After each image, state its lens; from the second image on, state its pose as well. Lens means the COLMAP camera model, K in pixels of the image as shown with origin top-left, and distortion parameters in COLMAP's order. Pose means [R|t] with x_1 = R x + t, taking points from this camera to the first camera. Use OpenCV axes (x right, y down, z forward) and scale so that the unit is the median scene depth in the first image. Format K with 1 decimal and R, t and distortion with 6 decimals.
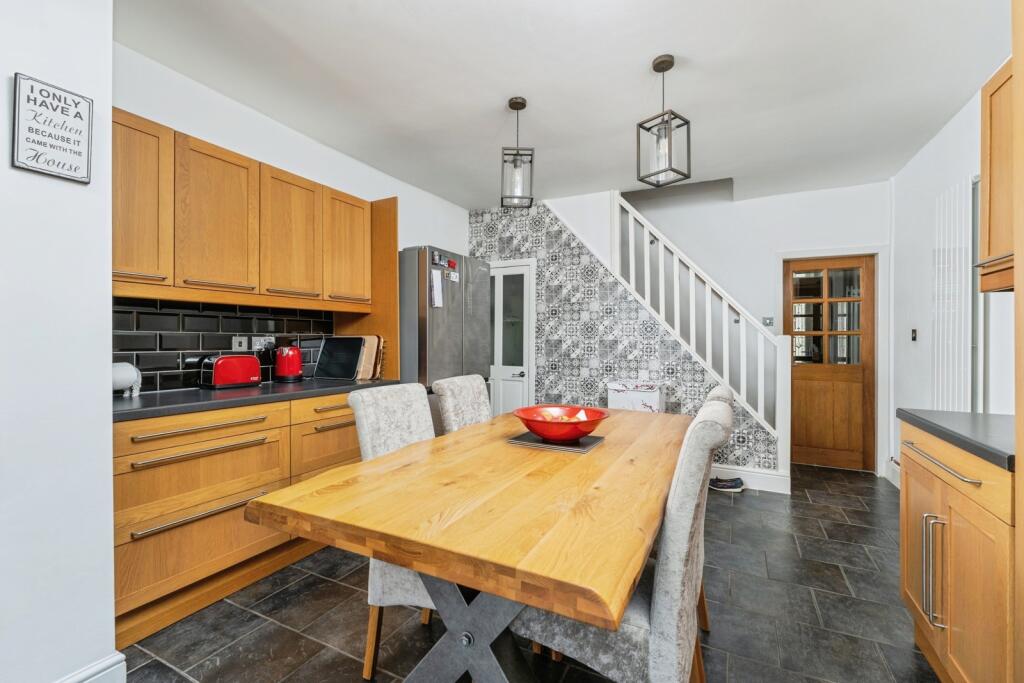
lens RADIAL K [[430.4, 0, 512.0], [0, 430.4, 341.5], [0, 0, 1]] dist [0.000122, 0.000029]
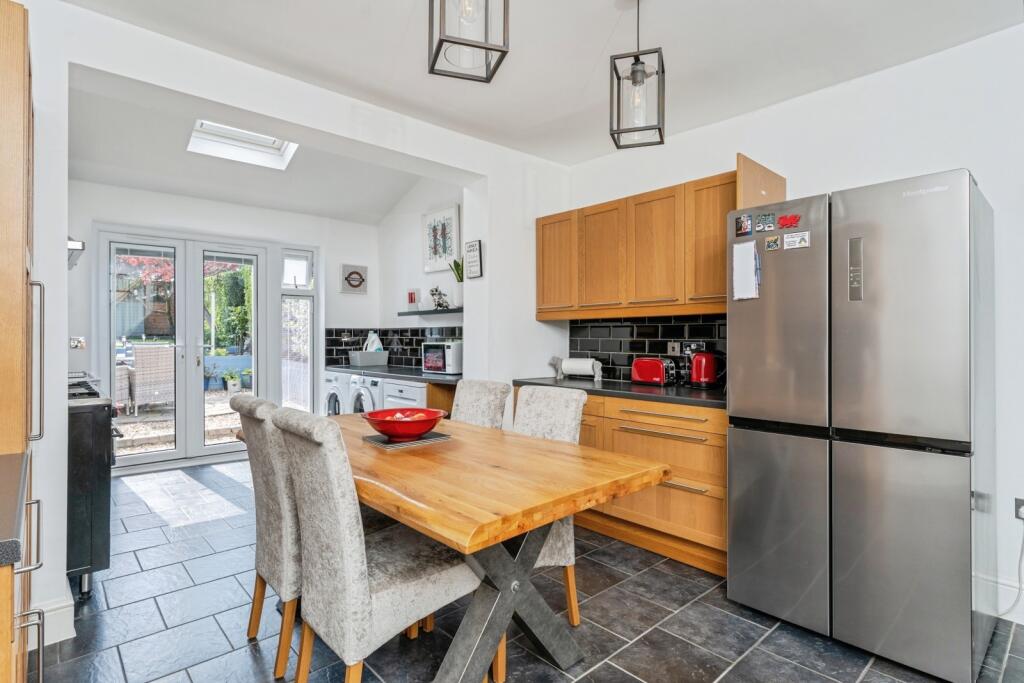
lens RADIAL K [[532.9, 0, 512.0], [0, 532.9, 341.5], [0, 0, 1]] dist [0.000737, 0.000011]
pose [[-0.349269, 0.003786, -0.937015, 0.830323], [-0.007958, 0.999944, 0.007007, -0.019897], [0.936989, 0.009904, -0.349219, 1.101619]]
